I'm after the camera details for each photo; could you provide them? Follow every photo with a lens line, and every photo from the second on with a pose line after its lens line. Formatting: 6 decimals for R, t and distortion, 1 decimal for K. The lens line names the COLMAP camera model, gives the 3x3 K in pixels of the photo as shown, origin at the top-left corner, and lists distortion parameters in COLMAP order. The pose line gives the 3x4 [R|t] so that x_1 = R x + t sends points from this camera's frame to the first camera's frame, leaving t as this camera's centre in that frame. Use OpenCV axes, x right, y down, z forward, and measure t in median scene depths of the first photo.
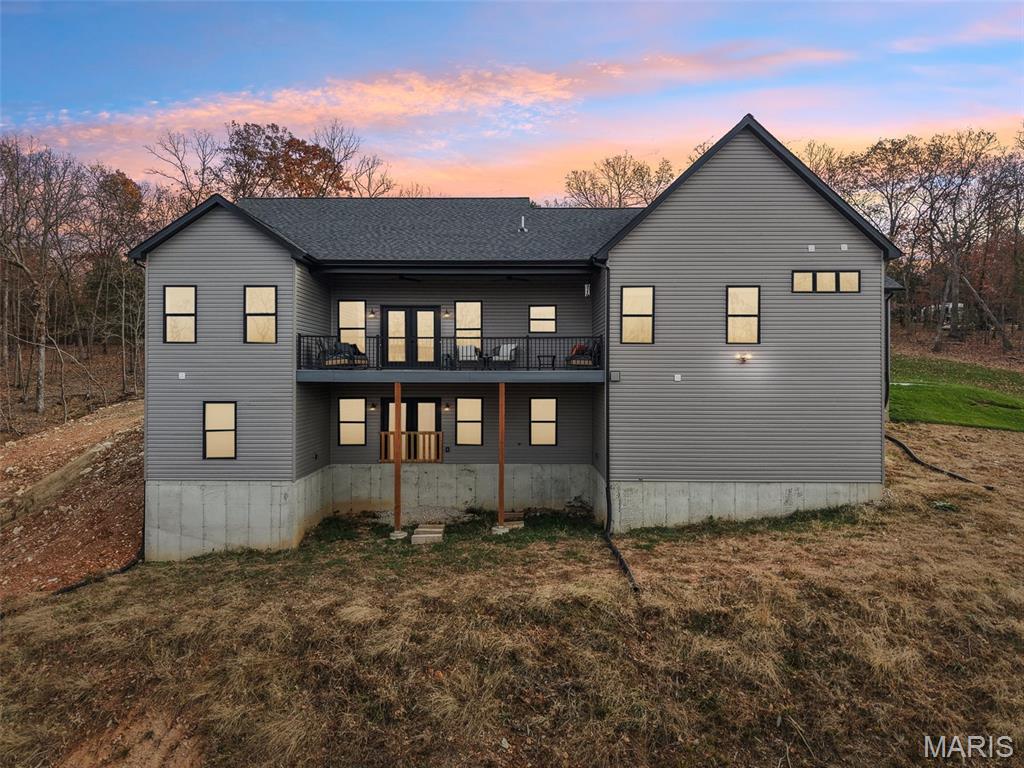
lens RADIAL K [[706.6, 0, 510.7], [0, 706.6, 367.7], [0, 0, 1]] dist [-0.002259, 0.000976]
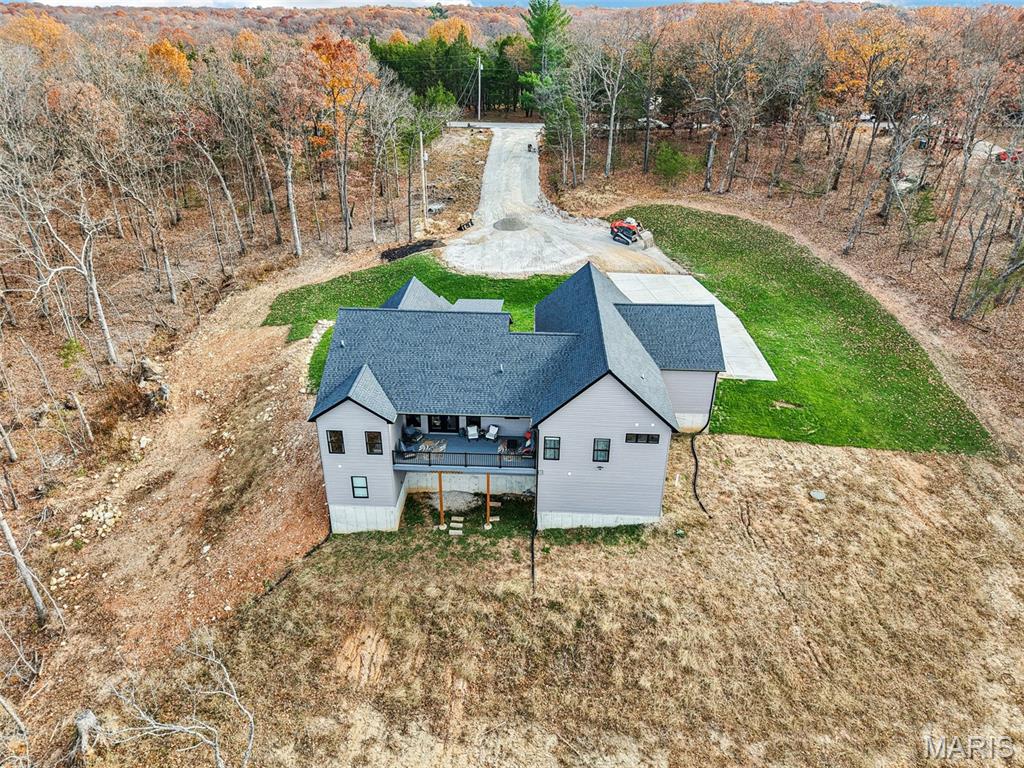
lens RADIAL K [[698.7, 0, 509.5], [0, 698.7, 379.7], [0, 0, 1]] dist [0.007834, -0.002795]
pose [[0.999318, 0.020993, -0.030364, 0.112683], [-0.004258, 0.882606, 0.470094, -1.239545], [0.036668, -0.469644, 0.882094, -0.747937]]
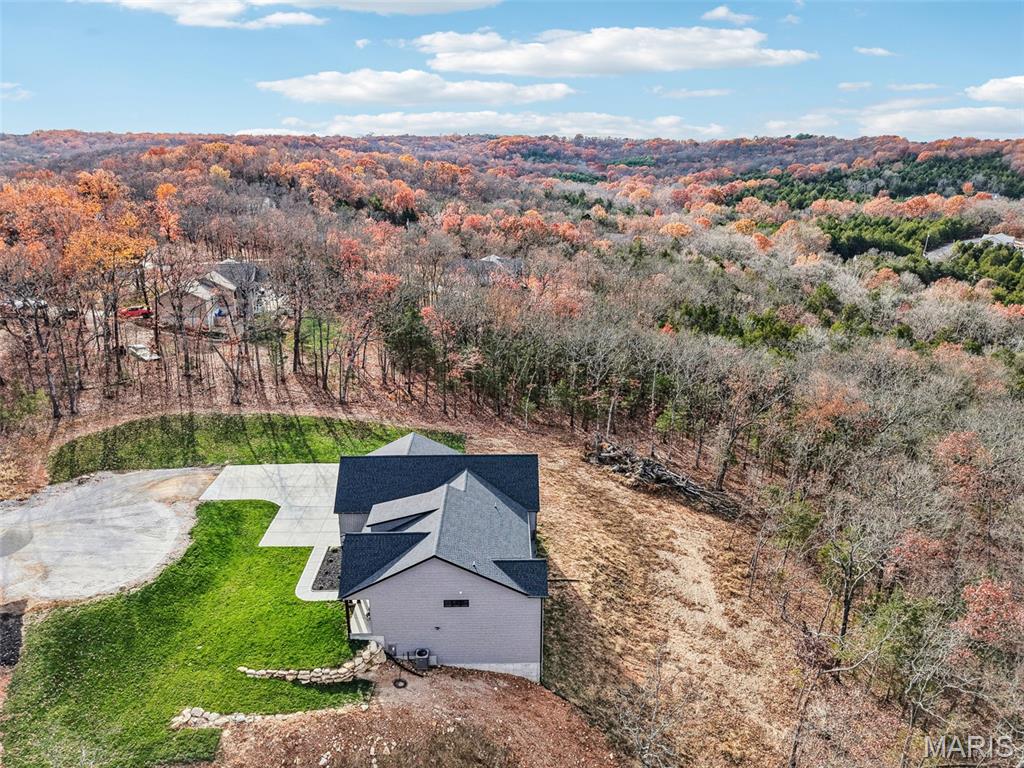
lens RADIAL K [[698.7, 0, 509.5], [0, 698.7, 379.7], [0, 0, 1]] dist [0.007834, -0.002795]
pose [[-0.020136, -0.319472, 0.947382, -2.809422], [-0.006509, 0.947596, 0.319405, -1.803137], [-0.999776, 0.000265, -0.021160, 1.197107]]
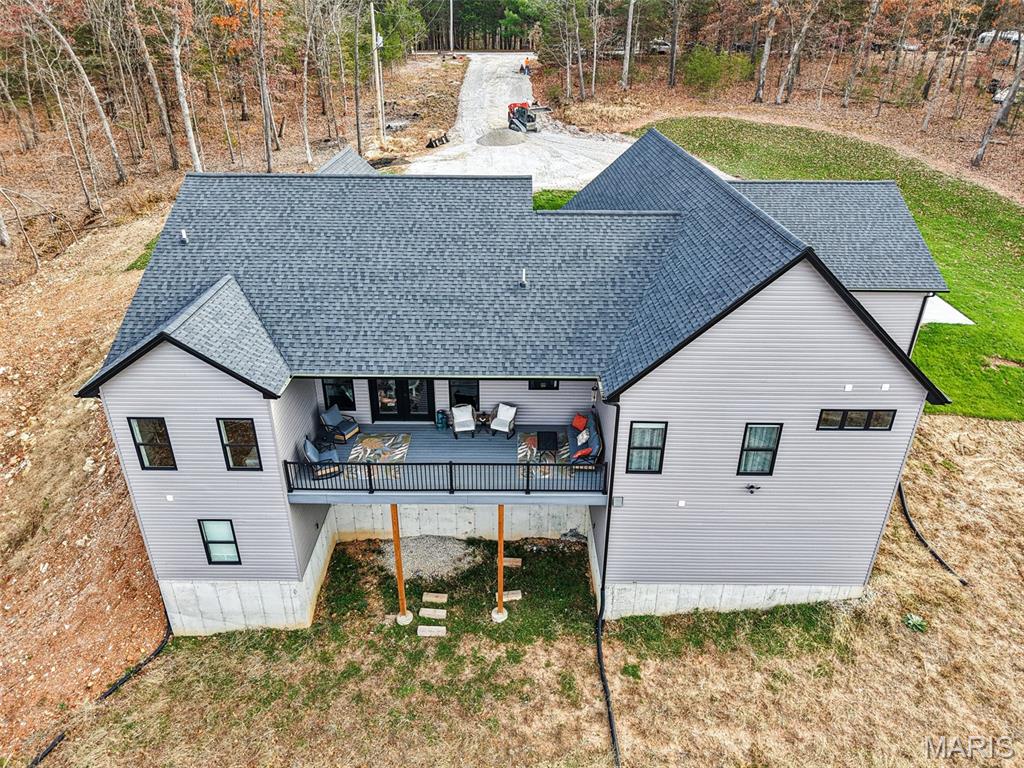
lens RADIAL K [[699.6, 0, 512.0], [0, 699.6, 384.0], [0, 0, 1]] dist [-0.013917, -0.001133]
pose [[0.999948, 0.001489, 0.010061, -0.007302], [-0.006065, 0.881417, 0.472300, -0.584302], [-0.008165, -0.472337, 0.881380, 0.232794]]
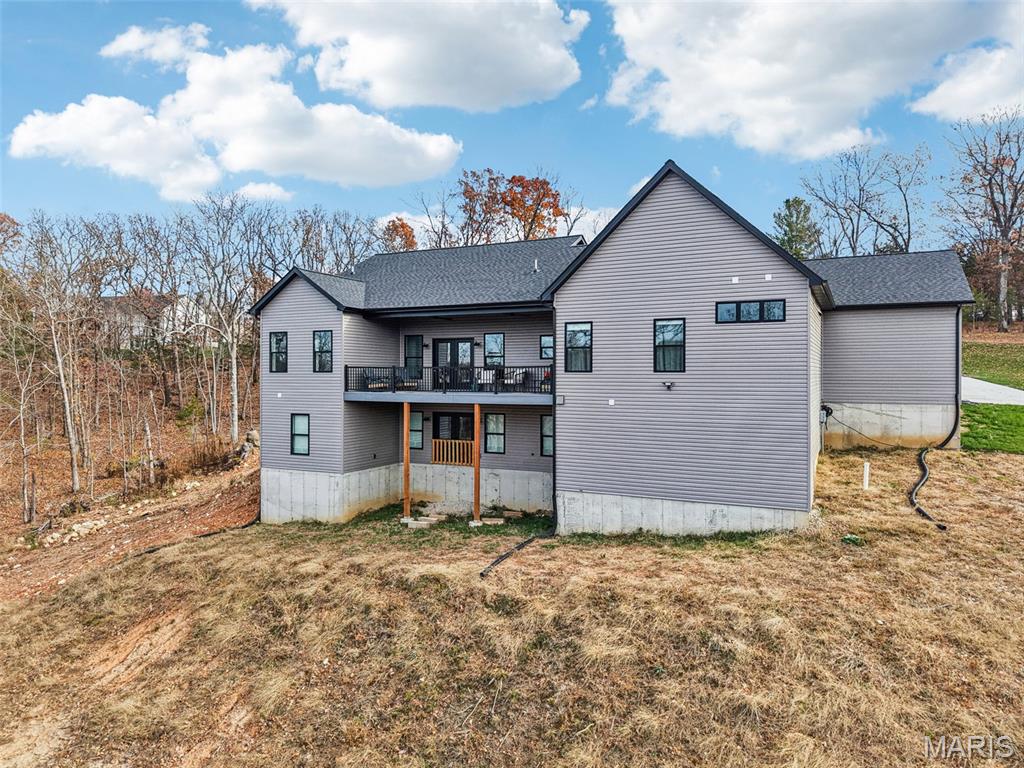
lens RADIAL K [[698.7, 0, 509.5], [0, 698.7, 379.7], [0, 0, 1]] dist [0.007834, -0.002795]
pose [[0.900814, 0.002556, -0.434198, 0.573123], [0.003544, 0.999906, 0.013238, -0.037495], [0.434191, -0.013463, 0.900720, -0.072188]]
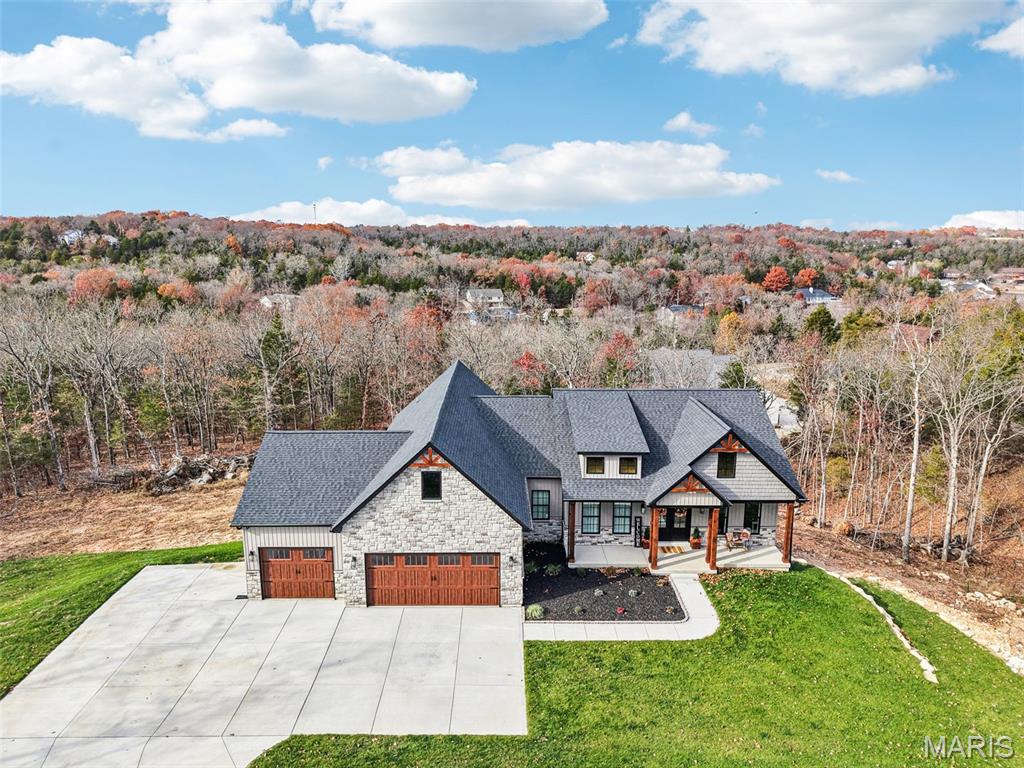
lens RADIAL K [[688.0, 0, 505.3], [0, 688.0, 379.7], [0, 0, 1]] dist [0.001137, -0.001137]
pose [[-0.999907, 0.000958, -0.013623, 0.204325], [-0.001707, 0.980939, 0.194307, -0.749564], [0.013550, 0.194312, -0.980846, 3.338016]]
